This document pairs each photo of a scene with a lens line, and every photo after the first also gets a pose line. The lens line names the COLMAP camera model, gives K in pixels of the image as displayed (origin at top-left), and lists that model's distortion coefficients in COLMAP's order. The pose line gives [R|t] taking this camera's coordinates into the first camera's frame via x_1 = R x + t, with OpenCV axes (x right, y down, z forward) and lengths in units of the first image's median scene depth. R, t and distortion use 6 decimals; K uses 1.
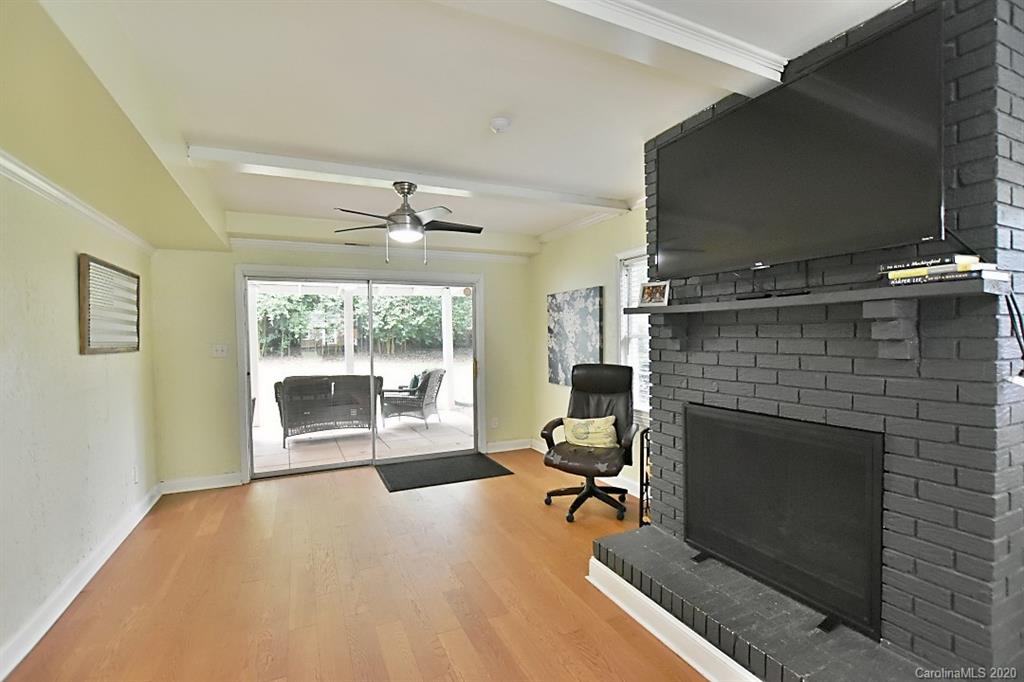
lens RADIAL K [[464.0, 0, 515.9], [0, 464.0, 345.0], [0, 0, 1]] dist [-0.028222, 0.000905]
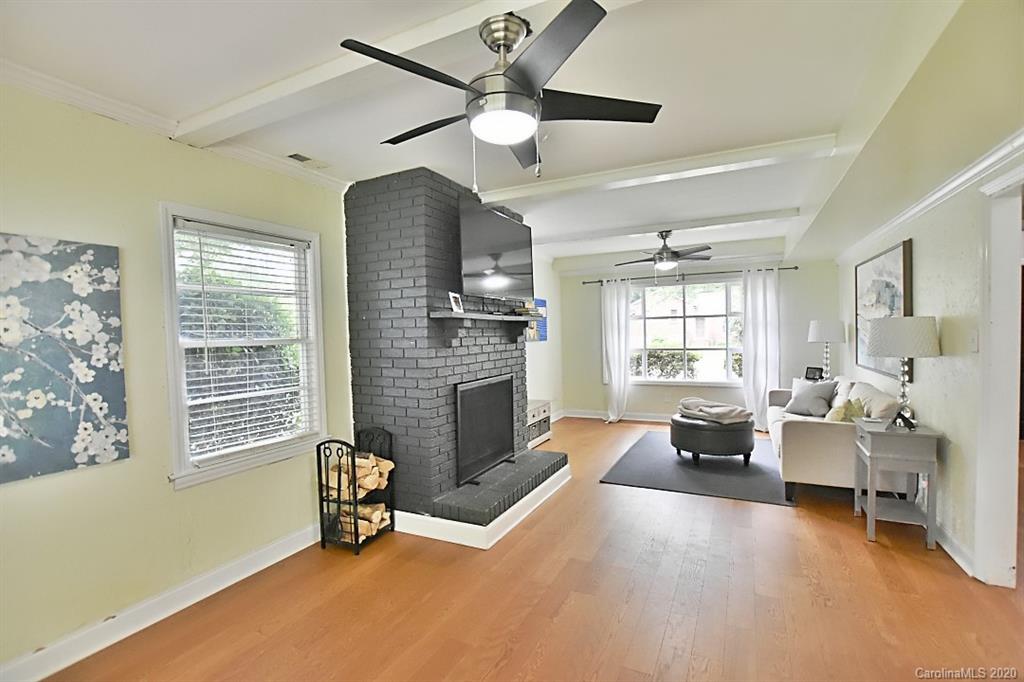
lens RADIAL K [[464.0, 0, 515.9], [0, 464.0, 345.0], [0, 0, 1]] dist [-0.028222, 0.000905]
pose [[-0.621789, 0.008155, 0.783142, -0.498899], [0.050271, 0.998299, 0.029518, -0.015180], [-0.781569, 0.057724, -0.621142, 1.037436]]
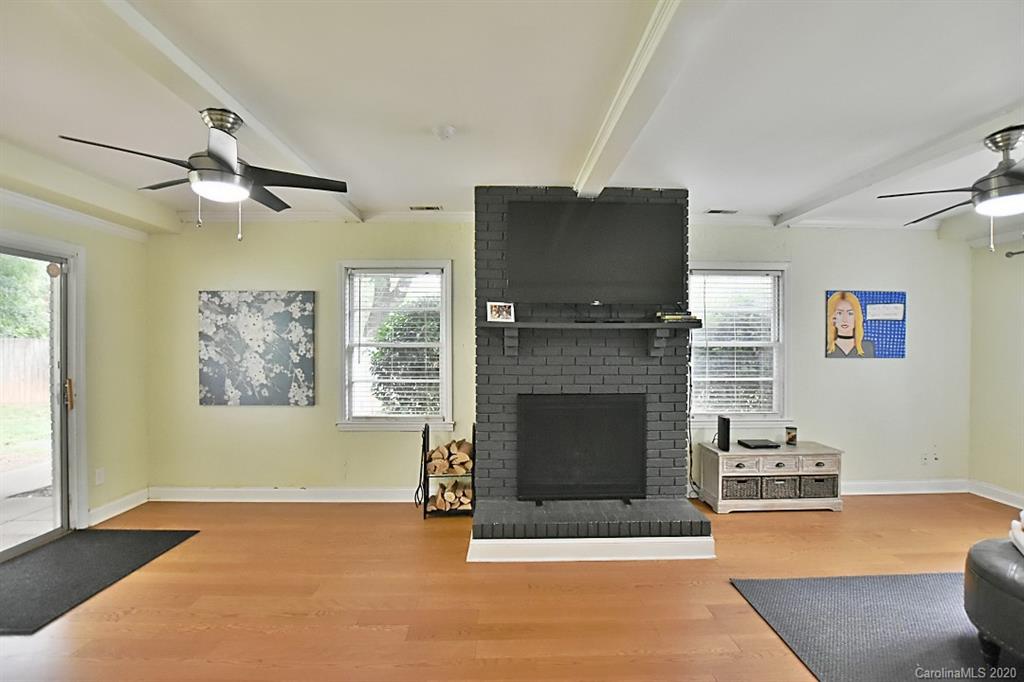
lens RADIAL K [[464.0, 0, 515.9], [0, 464.0, 345.0], [0, 0, 1]] dist [-0.028222, 0.000905]
pose [[0.407000, 0.011864, 0.913351, -0.526716], [0.012762, 0.999744, -0.018673, 0.003550], [-0.913339, 0.019256, 0.406745, 0.274838]]
